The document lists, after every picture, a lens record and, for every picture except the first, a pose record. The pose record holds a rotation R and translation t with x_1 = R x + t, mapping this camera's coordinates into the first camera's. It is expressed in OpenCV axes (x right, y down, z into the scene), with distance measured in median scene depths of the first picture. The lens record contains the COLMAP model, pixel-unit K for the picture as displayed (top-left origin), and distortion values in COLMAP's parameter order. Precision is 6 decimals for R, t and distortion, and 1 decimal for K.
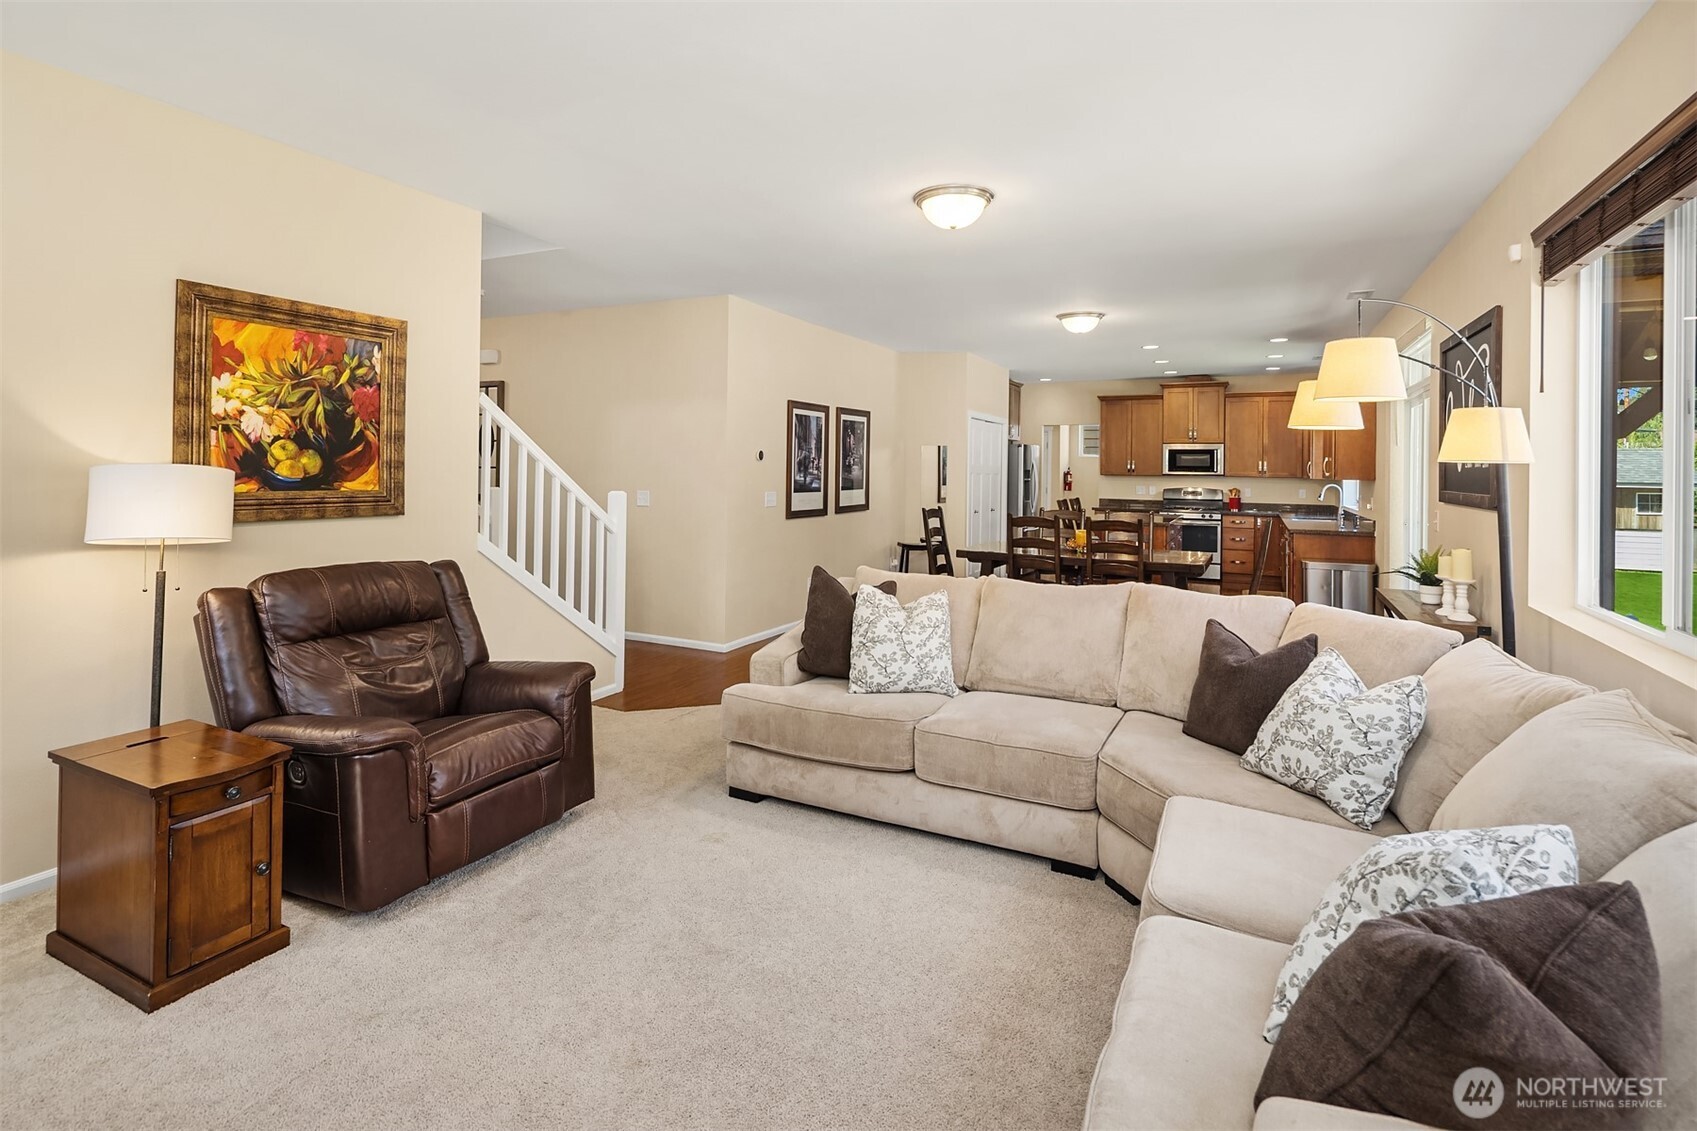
lens RADIAL K [[817.8, 0, 840.4], [0, 817.8, 461.7], [0, 0, 1]] dist [0.007116, -0.006030]
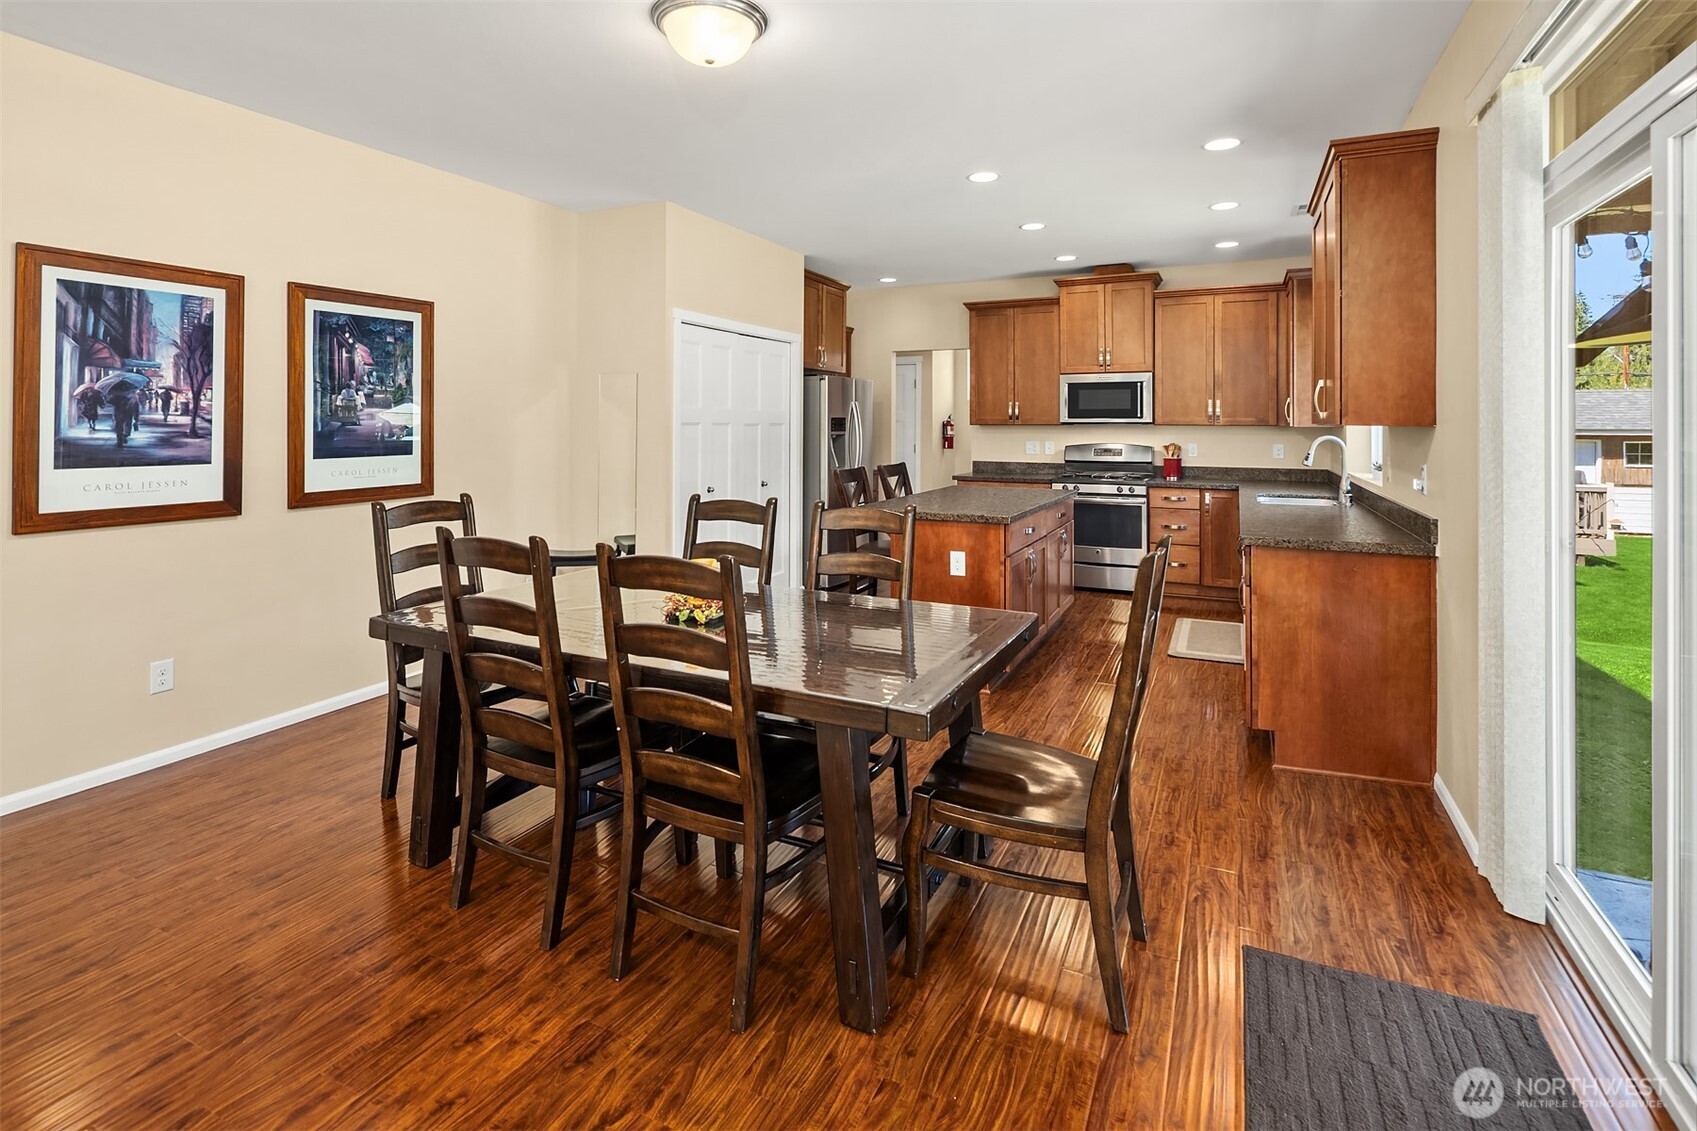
lens RADIAL K [[817.8, 0, 843.7], [0, 817.8, 419.0], [0, 0, 1]] dist [0.007116, -0.006030]
pose [[0.999820, -0.009844, 0.016214, 0.226502], [0.009828, 0.999951, 0.001098, 0.010811], [-0.016224, -0.000938, 0.999868, 0.387586]]
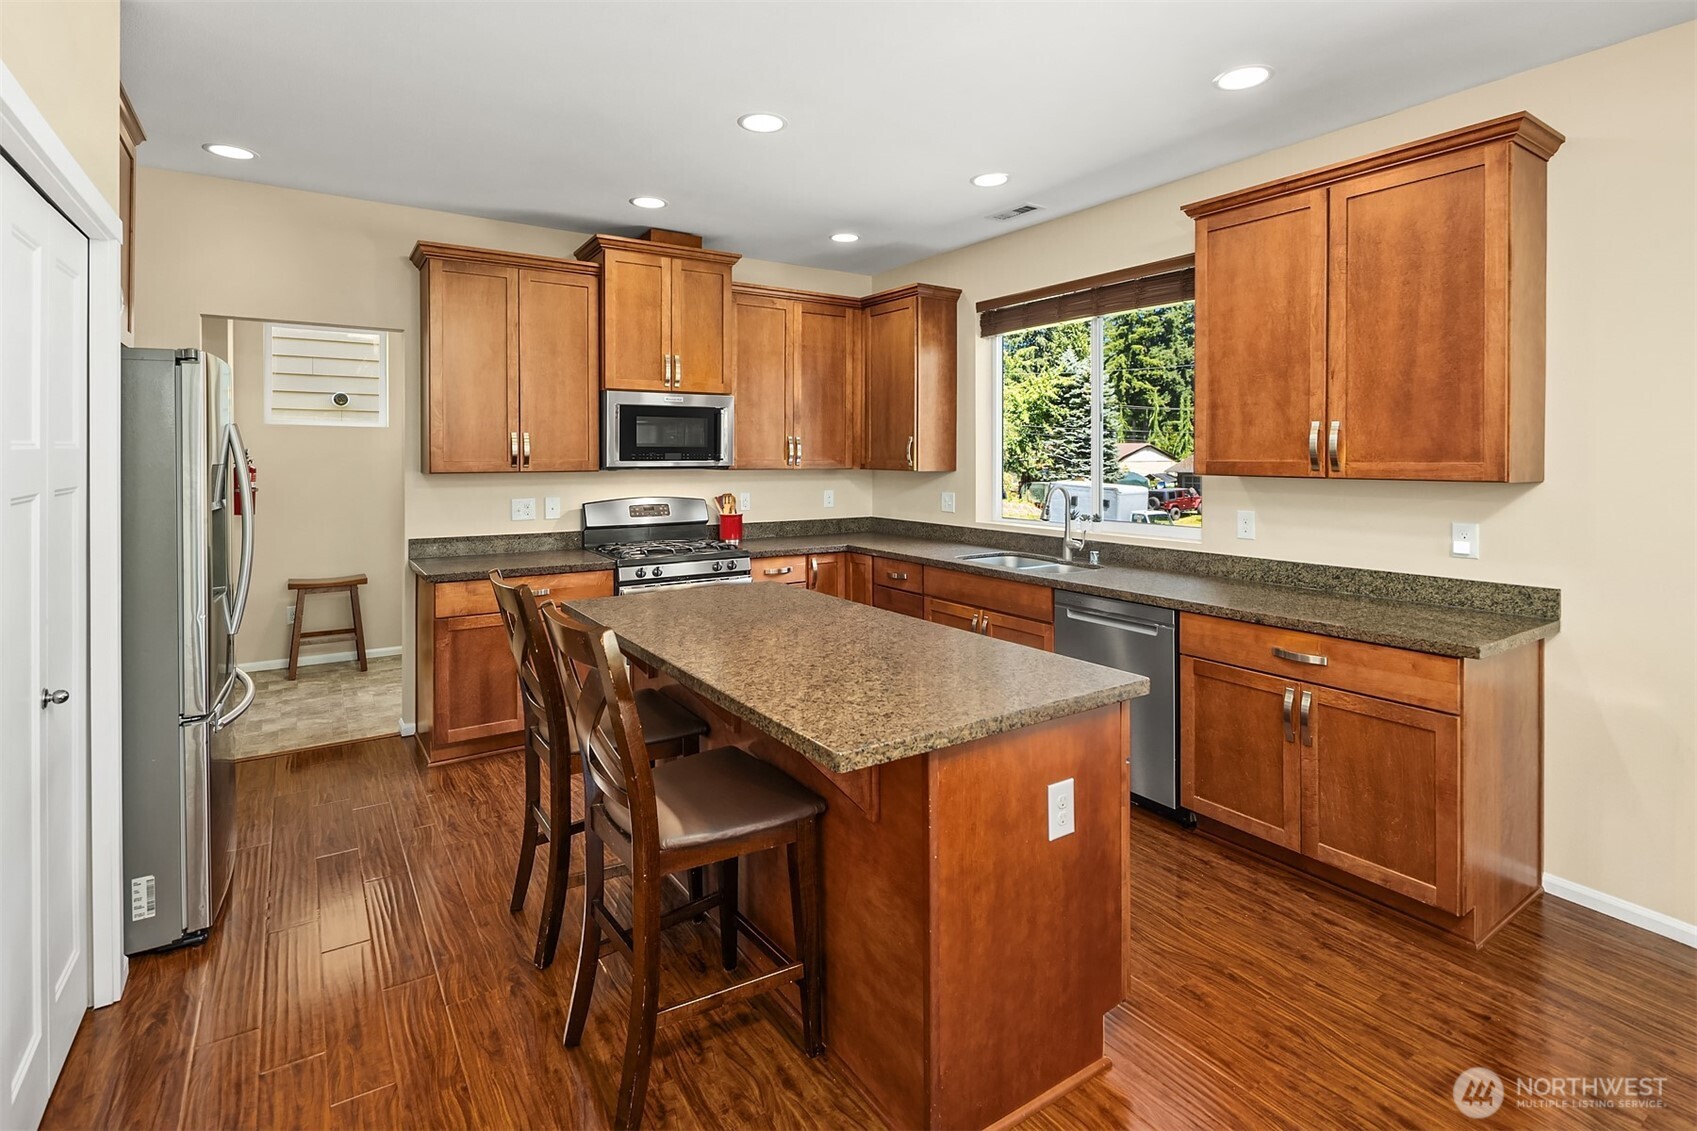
lens RADIAL K [[817.8, 0, 830.6], [0, 817.8, 457.5], [0, 0, 1]] dist [0.007116, -0.006030]
pose [[0.492141, -0.015110, 0.870384, 0.110669], [-0.000087, 0.999848, 0.017407, 0.003950], [-0.870515, -0.008642, 0.492065, 0.746596]]
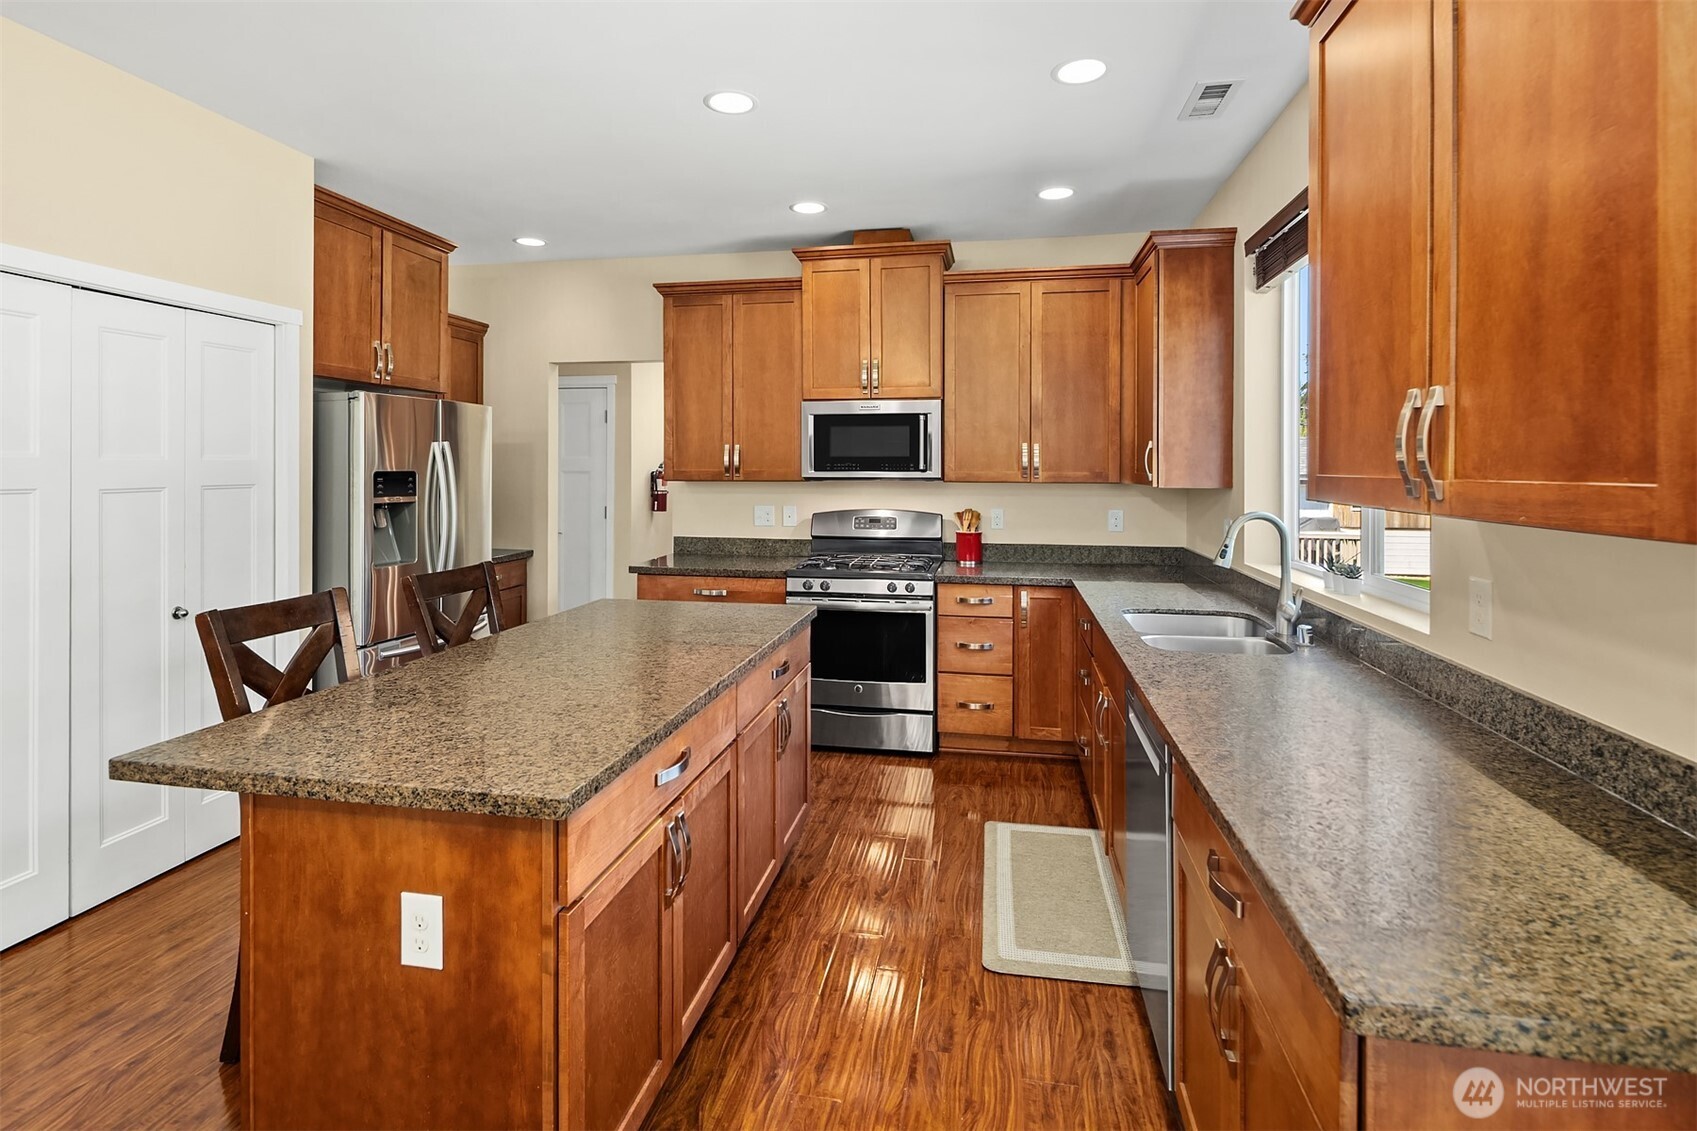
lens RADIAL K [[817.8, 0, 849.6], [0, 817.8, 467.0], [0, 0, 1]] dist [0.007116, -0.006030]
pose [[0.959606, -0.010844, 0.281137, 0.318681], [0.008197, 0.999910, 0.010590, 0.006436], [-0.281226, -0.007858, 0.959609, 0.641889]]
